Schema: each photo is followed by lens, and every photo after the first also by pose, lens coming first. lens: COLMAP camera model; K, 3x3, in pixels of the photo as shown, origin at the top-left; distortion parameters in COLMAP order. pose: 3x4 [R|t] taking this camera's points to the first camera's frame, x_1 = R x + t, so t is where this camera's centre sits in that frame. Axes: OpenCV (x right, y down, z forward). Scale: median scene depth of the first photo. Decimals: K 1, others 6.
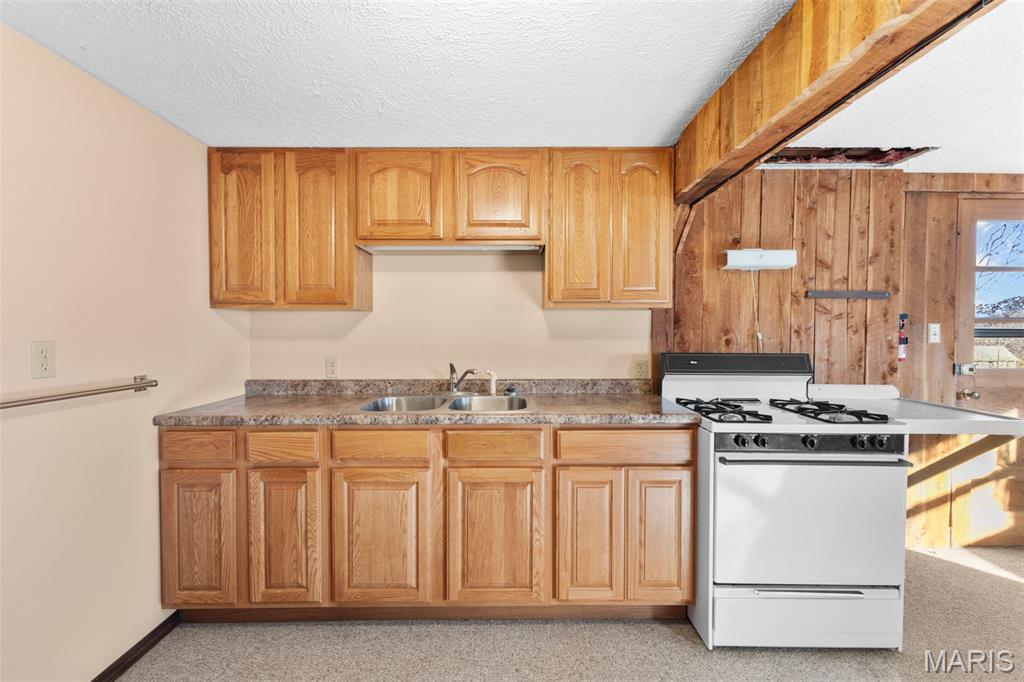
lens RADIAL K [[444.8, 0, 512.0], [0, 444.8, 341.0], [0, 0, 1]] dist [0.008633, 0.000047]
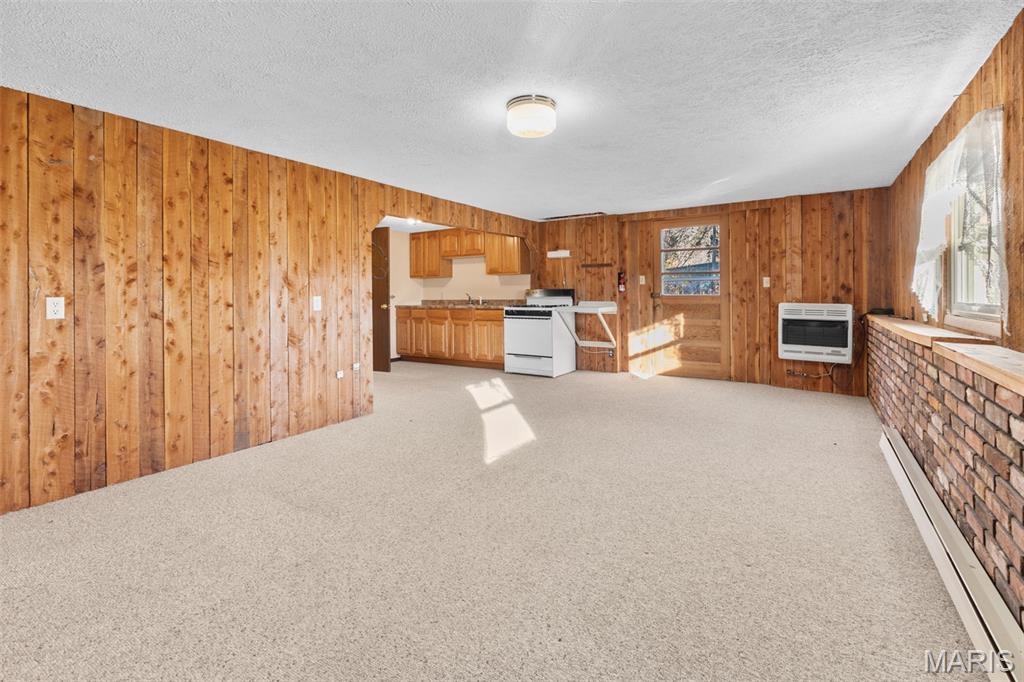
lens RADIAL K [[453.2, 0, 508.9], [0, 453.2, 296.3], [0, 0, 1]] dist [-0.000211, -0.000127]
pose [[0.834008, -0.006346, -0.551716, 1.747566], [-0.003886, 0.999842, -0.017374, 0.115710], [0.551739, 0.016634, 0.833851, -1.396216]]
